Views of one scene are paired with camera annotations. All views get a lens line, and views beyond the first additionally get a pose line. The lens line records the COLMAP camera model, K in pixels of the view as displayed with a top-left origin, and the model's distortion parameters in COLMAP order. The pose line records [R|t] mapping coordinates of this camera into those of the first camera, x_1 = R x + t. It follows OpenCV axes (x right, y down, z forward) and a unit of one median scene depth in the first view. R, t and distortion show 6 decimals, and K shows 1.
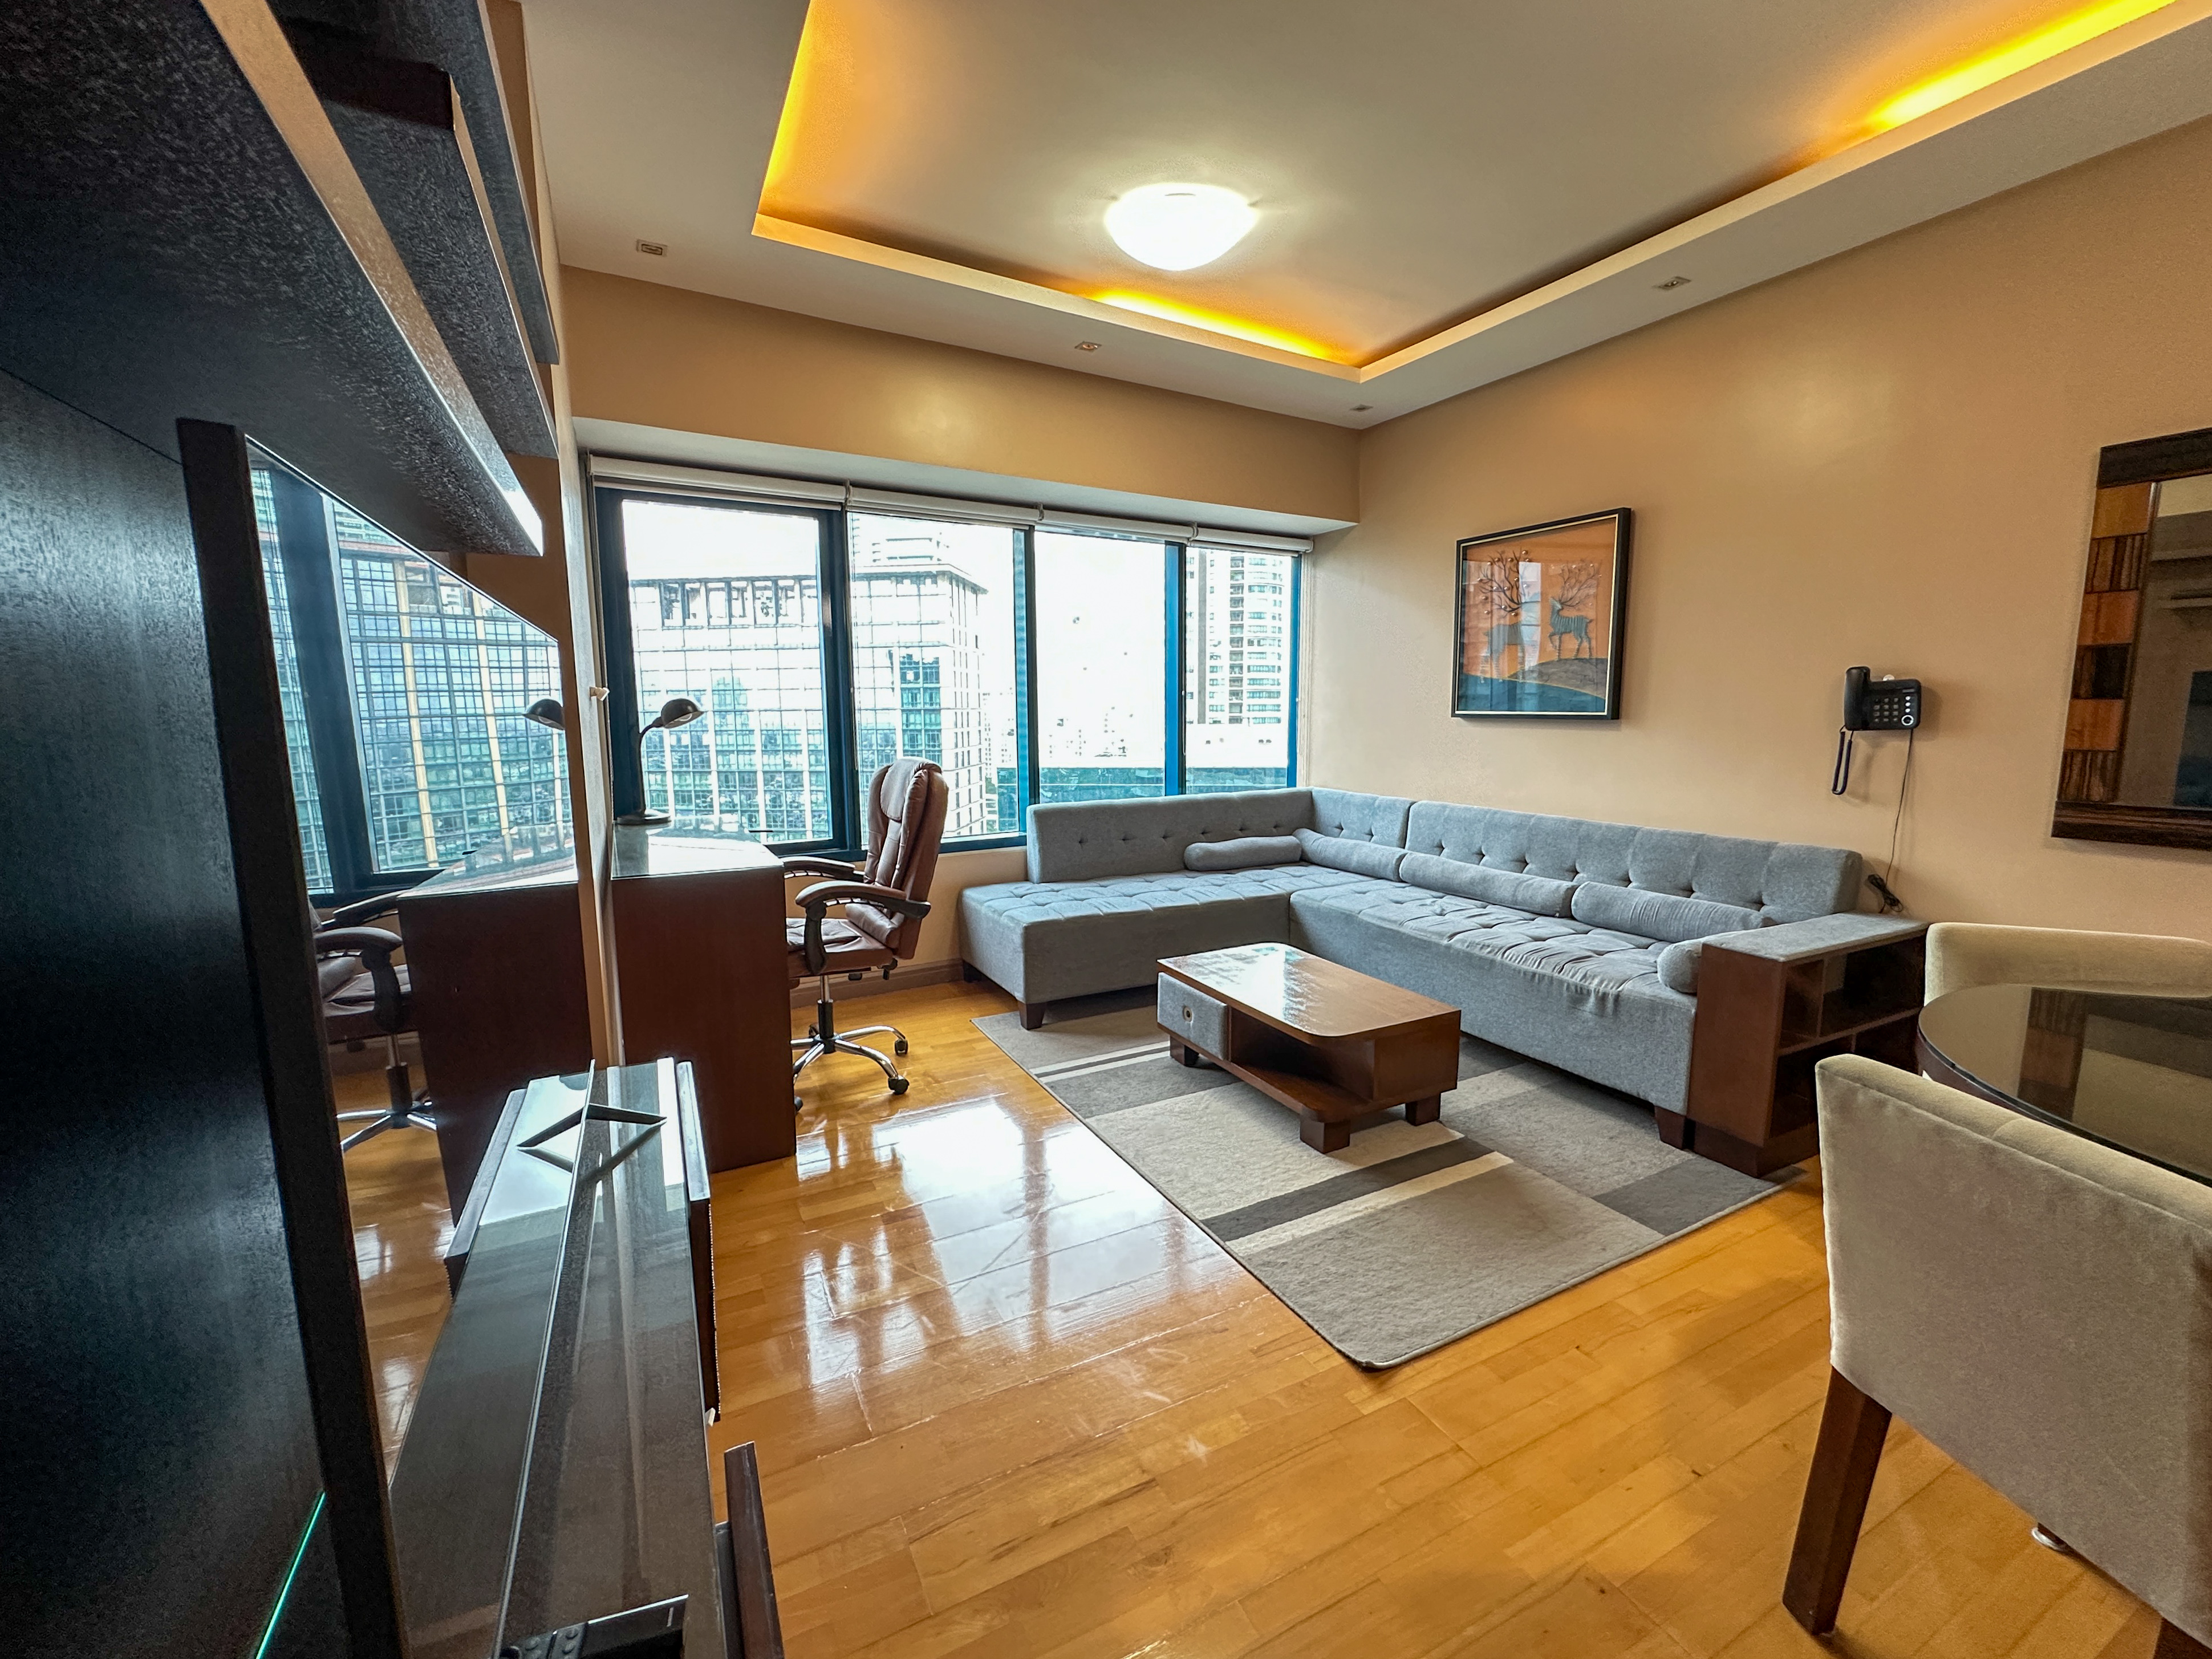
lens RADIAL K [[913.3, 0, 1106.0], [0, 913.3, 829.5], [0, 0, 1]] dist [-0.001275, -0.000056]
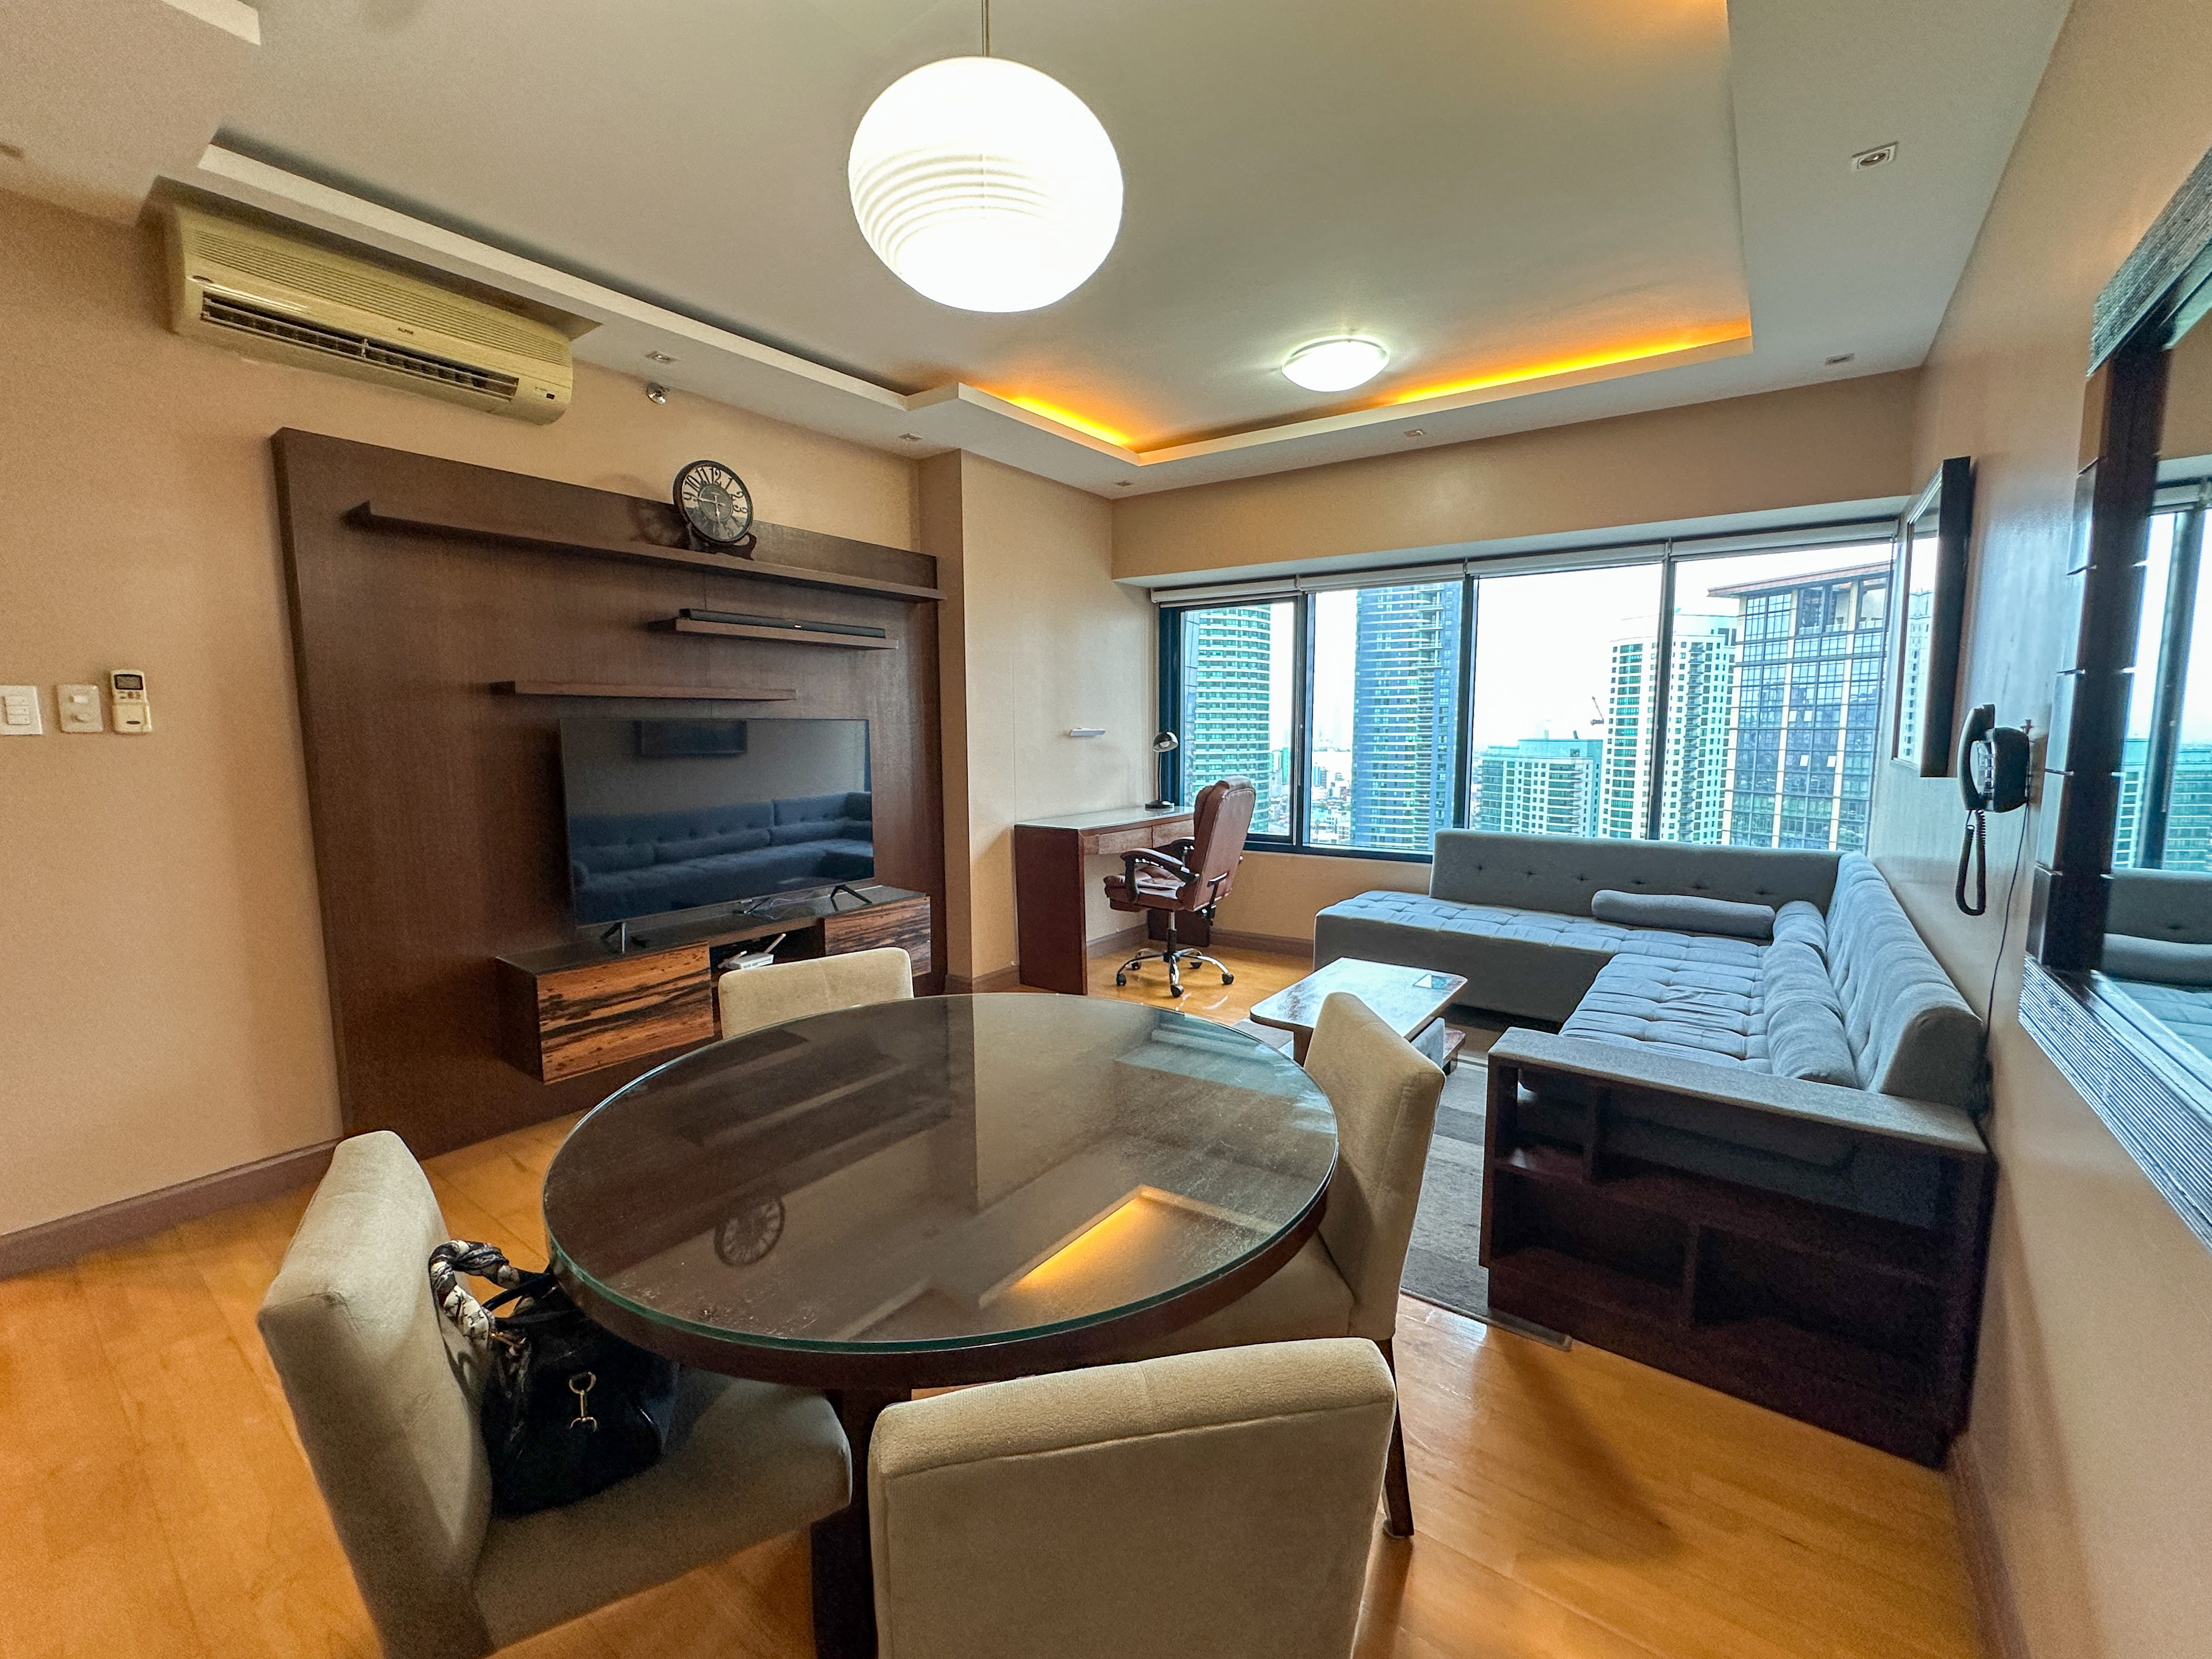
lens RADIAL K [[899.7, 0, 1106.0], [0, 899.7, 829.5], [0, 0, 1]] dist [-0.007385, -0.000079]
pose [[0.437254, 0.107883, -0.892844, 0.719539], [-0.121366, 0.990776, 0.060280, -0.040551], [0.891111, 0.082003, 0.446314, 0.148242]]
